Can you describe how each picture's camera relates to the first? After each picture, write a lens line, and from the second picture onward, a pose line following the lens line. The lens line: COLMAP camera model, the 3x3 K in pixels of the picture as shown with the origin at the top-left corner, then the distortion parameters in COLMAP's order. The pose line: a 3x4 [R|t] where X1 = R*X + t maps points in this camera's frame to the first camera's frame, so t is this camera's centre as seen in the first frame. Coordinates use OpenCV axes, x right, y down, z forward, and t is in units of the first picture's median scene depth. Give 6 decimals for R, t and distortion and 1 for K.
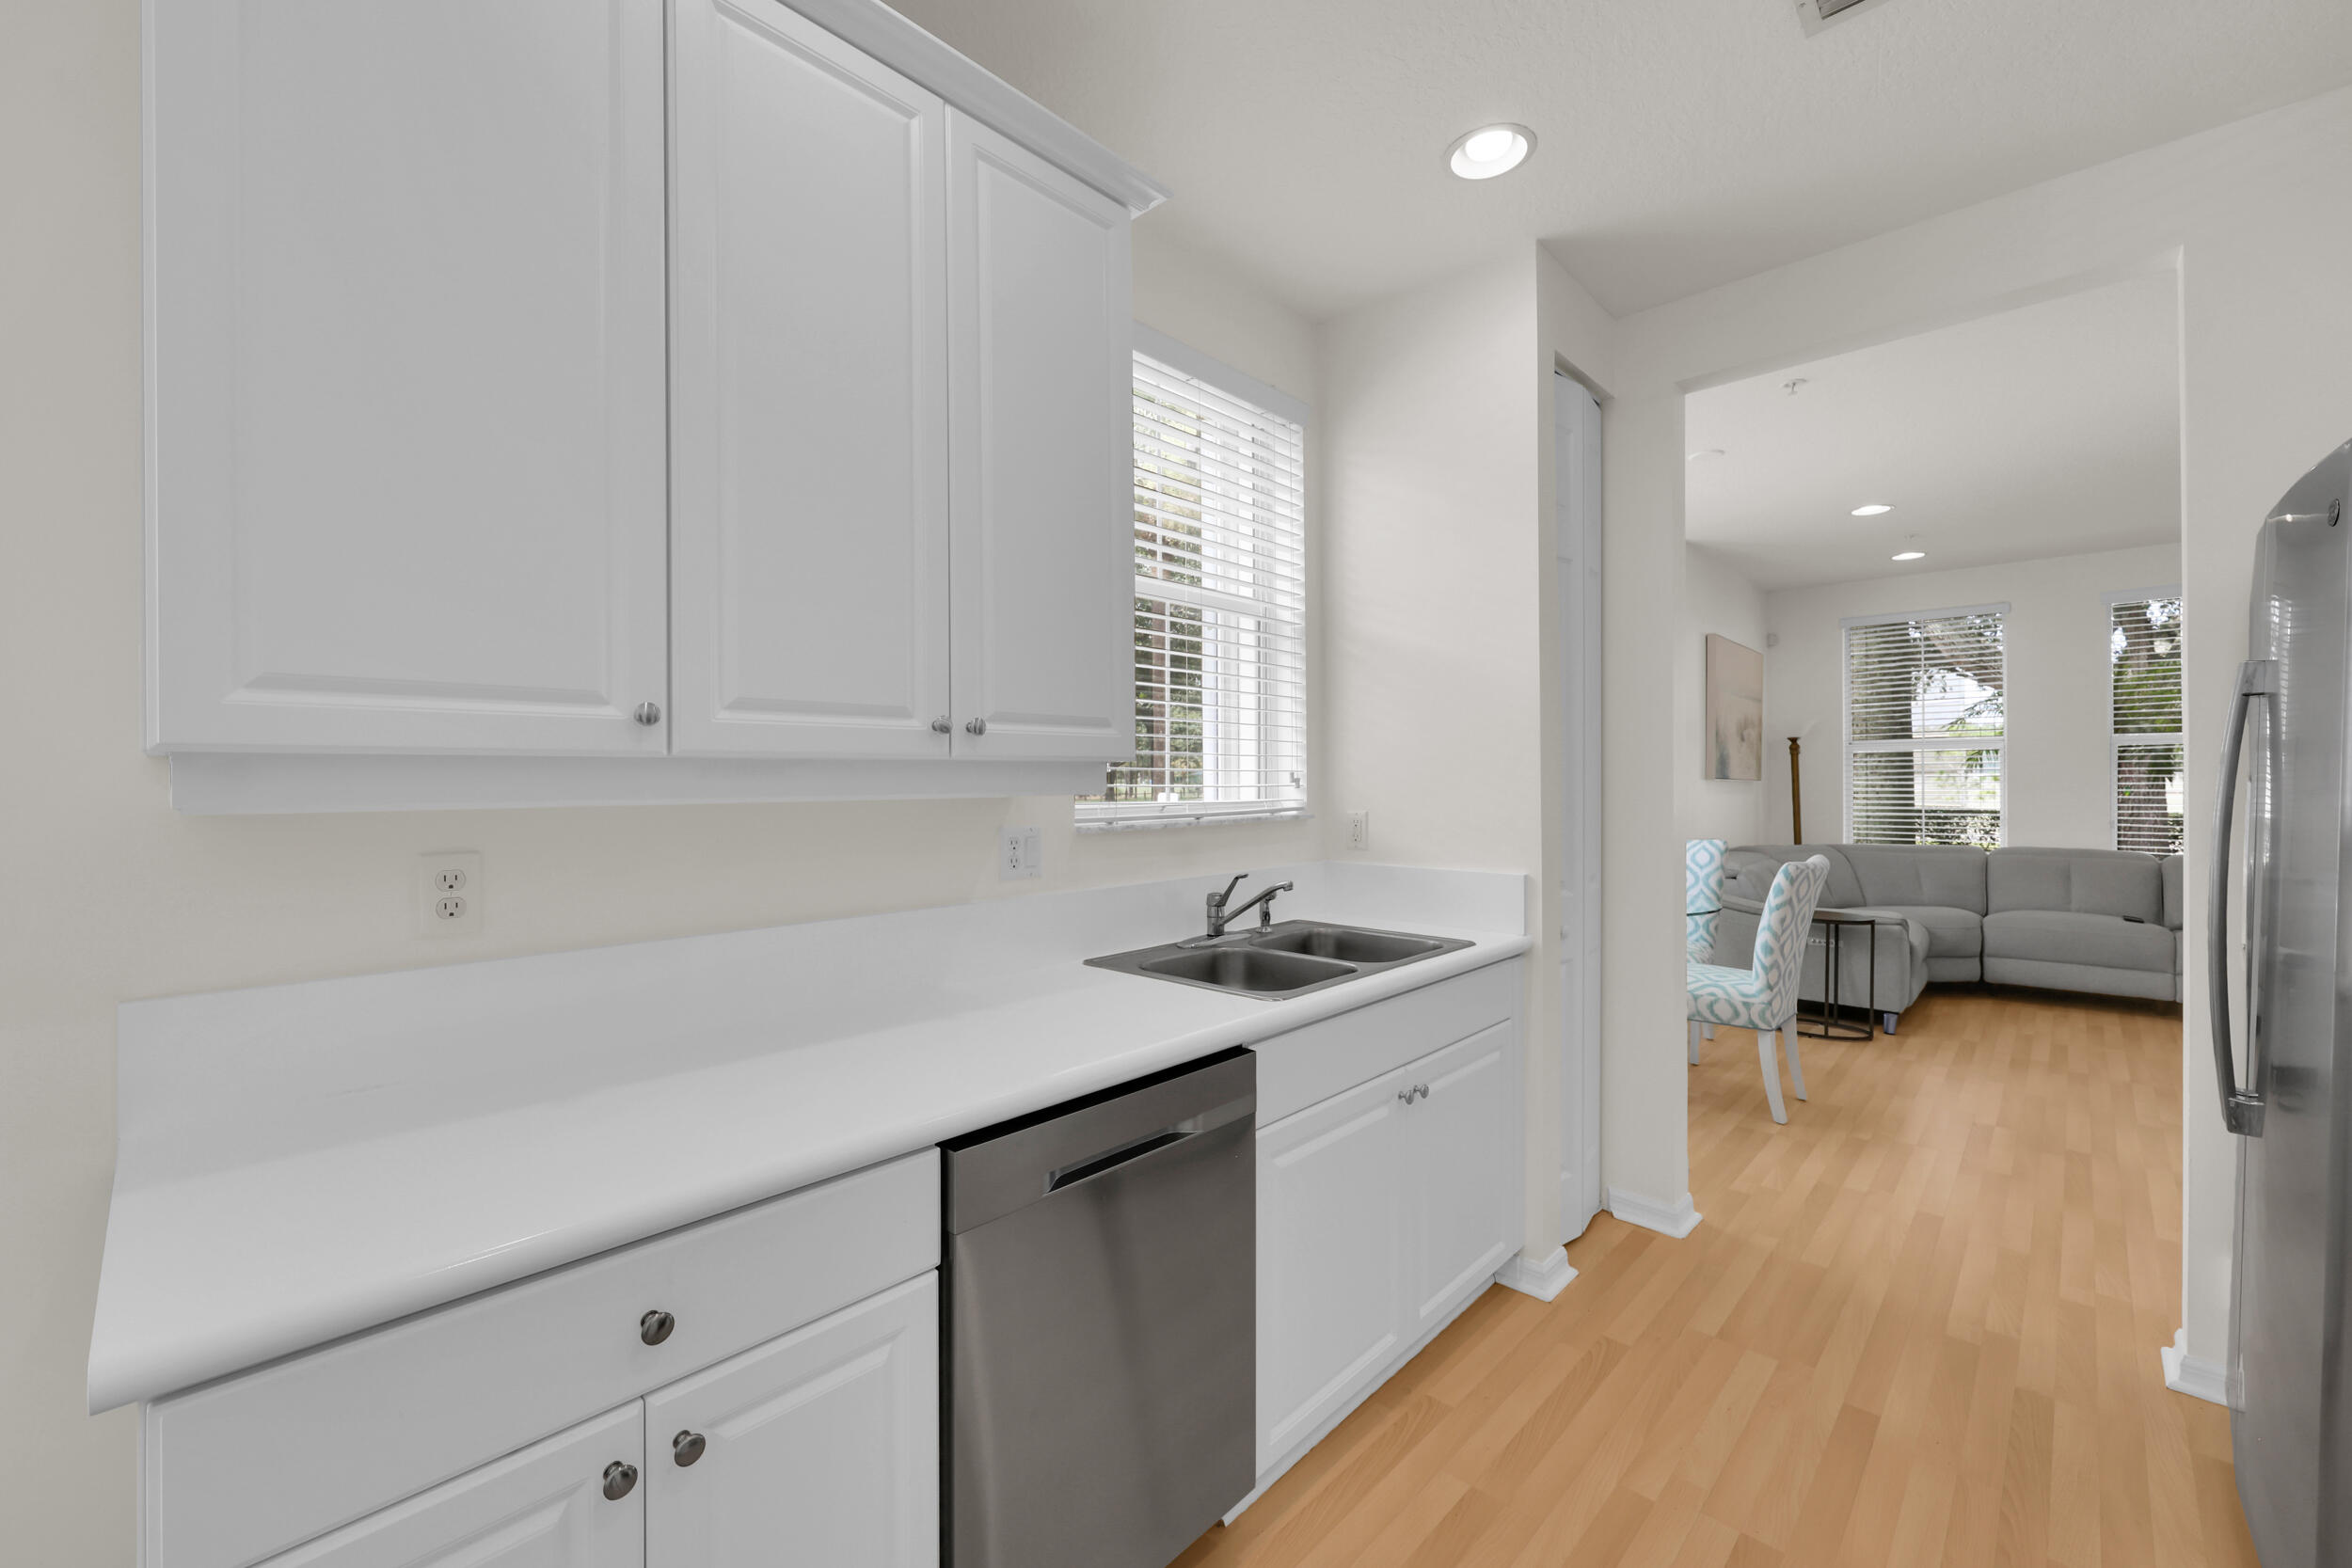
lens RADIAL K [[958.8, 0, 1159.0], [0, 958.8, 777.9], [0, 0, 1]] dist [-0.002192, -0.000035]
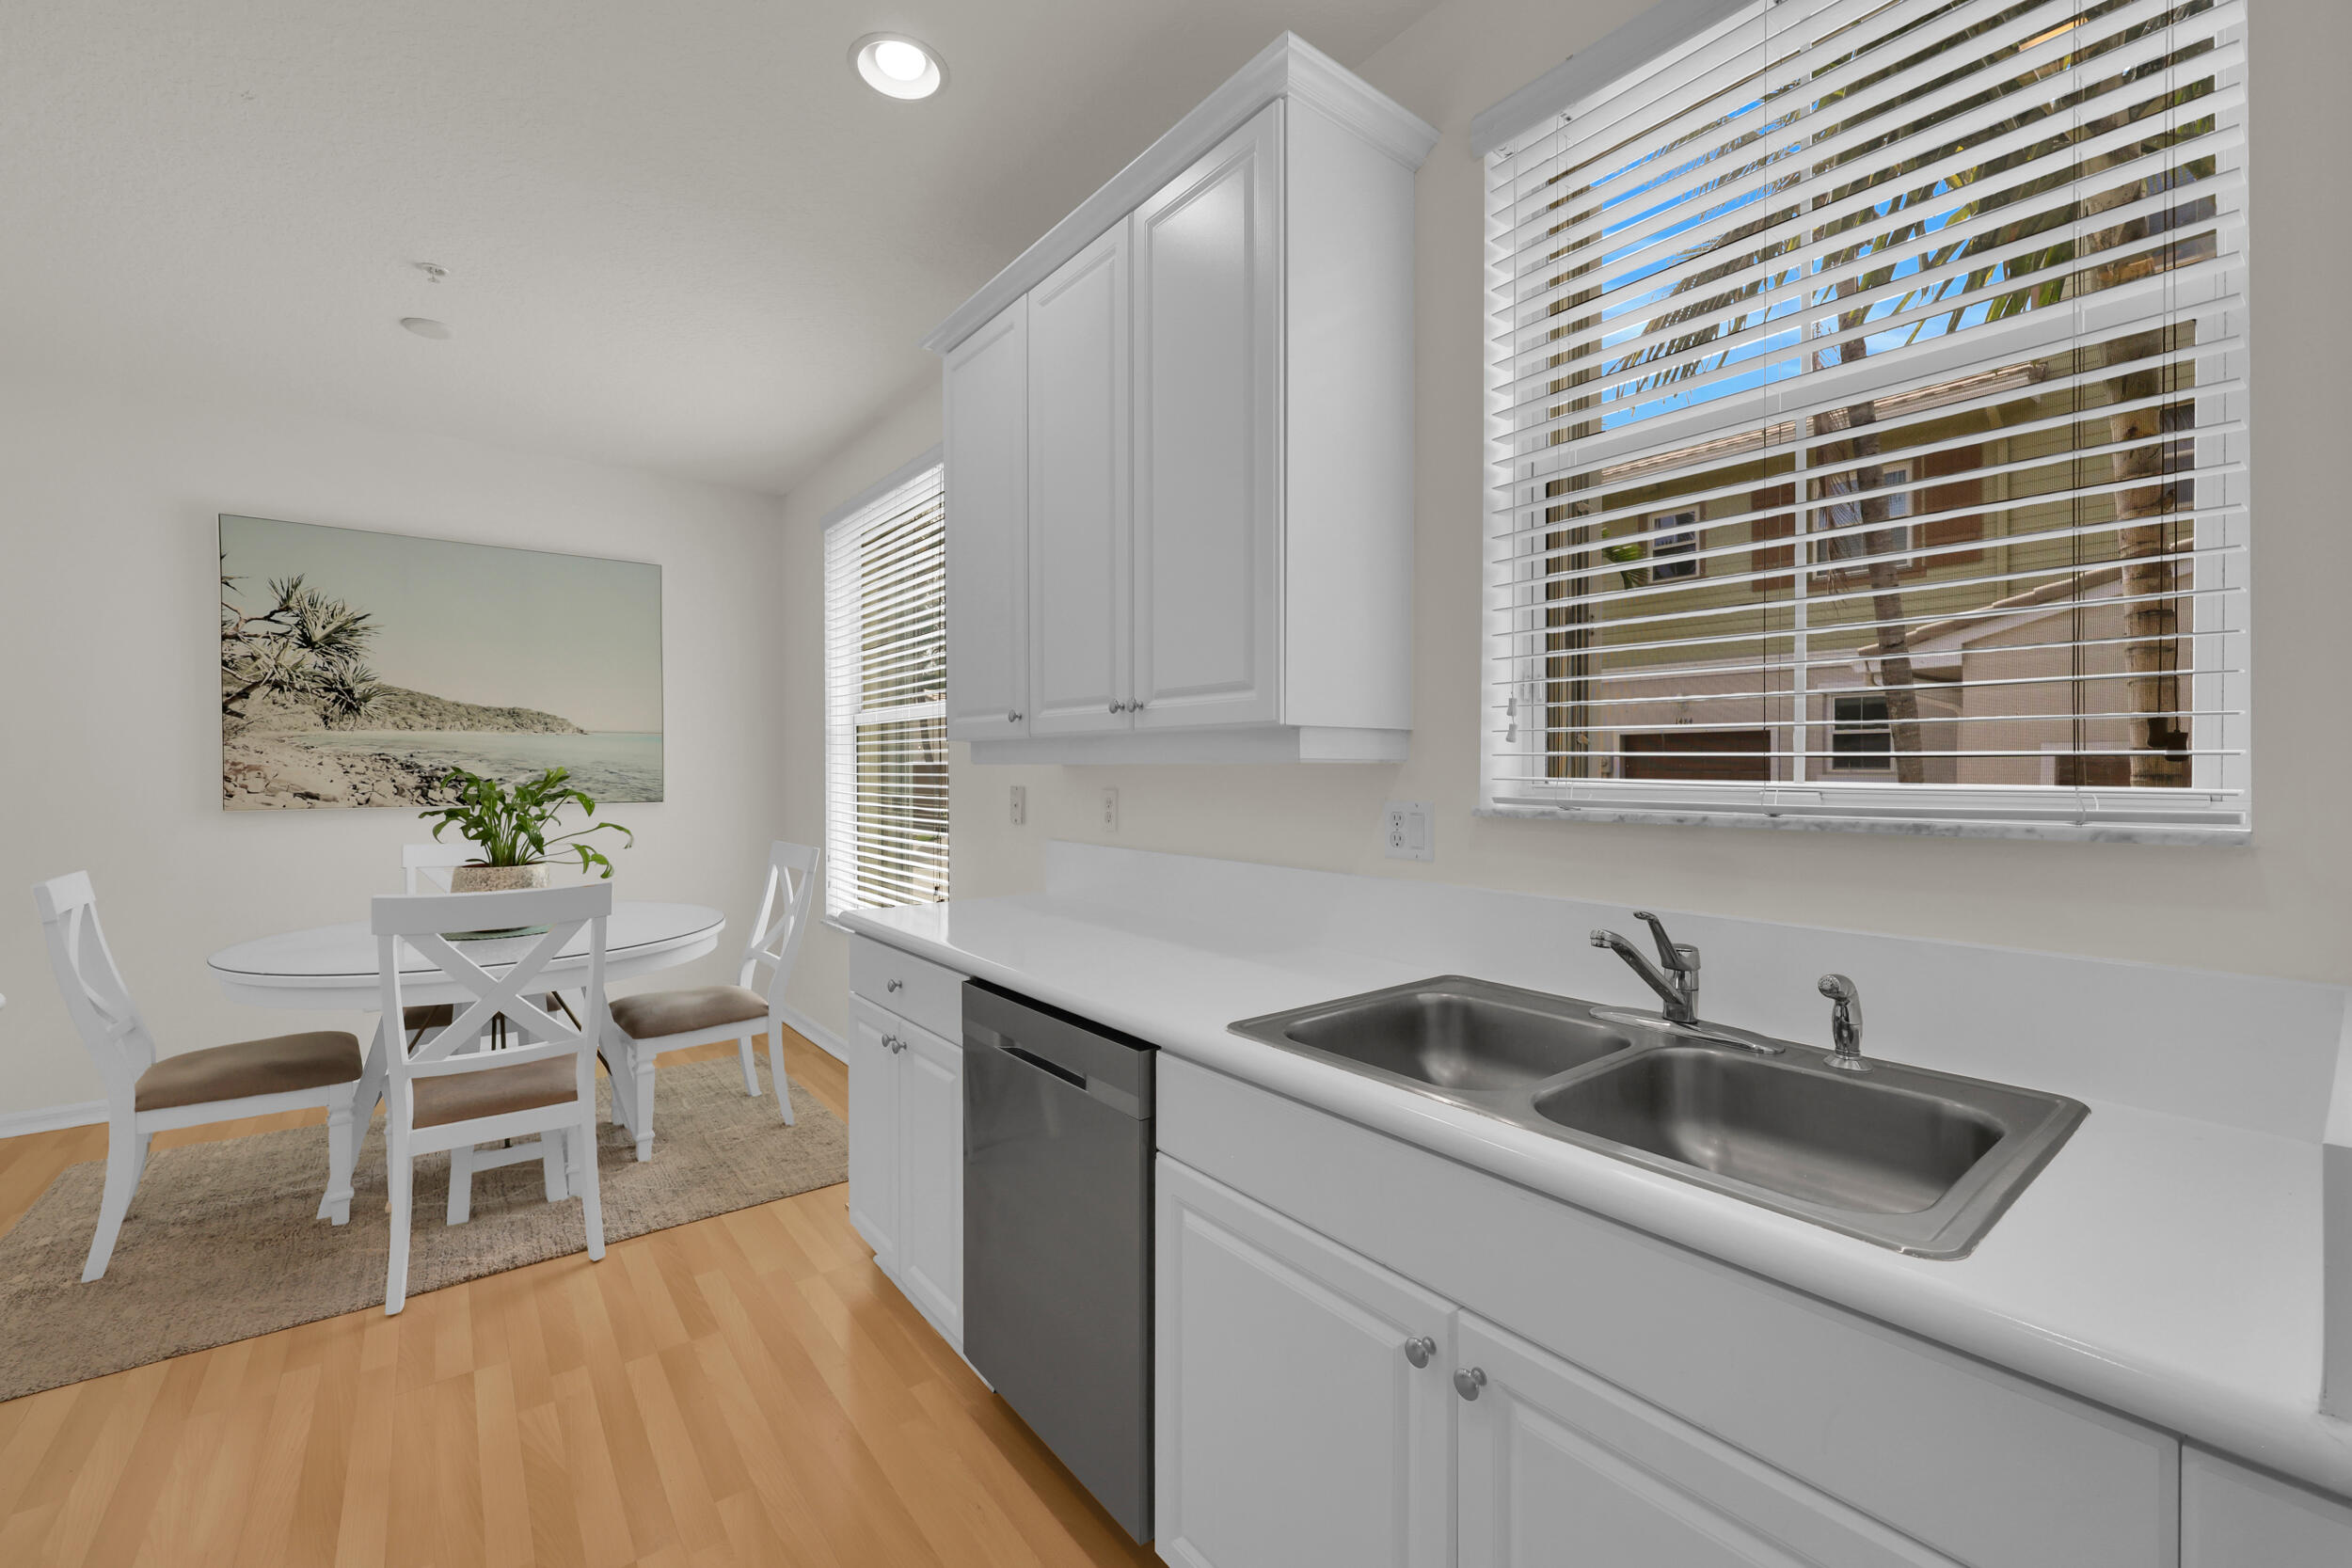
lens RADIAL K [[941.8, 0, 1173.0], [0, 941.8, 775.6], [0, 0, 1]] dist [-0.000420, 0.000036]
pose [[-0.141581, 0.013236, -0.989838, 0.307098], [0.003374, 0.999911, 0.012888, 0.006734], [0.989921, -0.001515, -0.141613, 0.375979]]
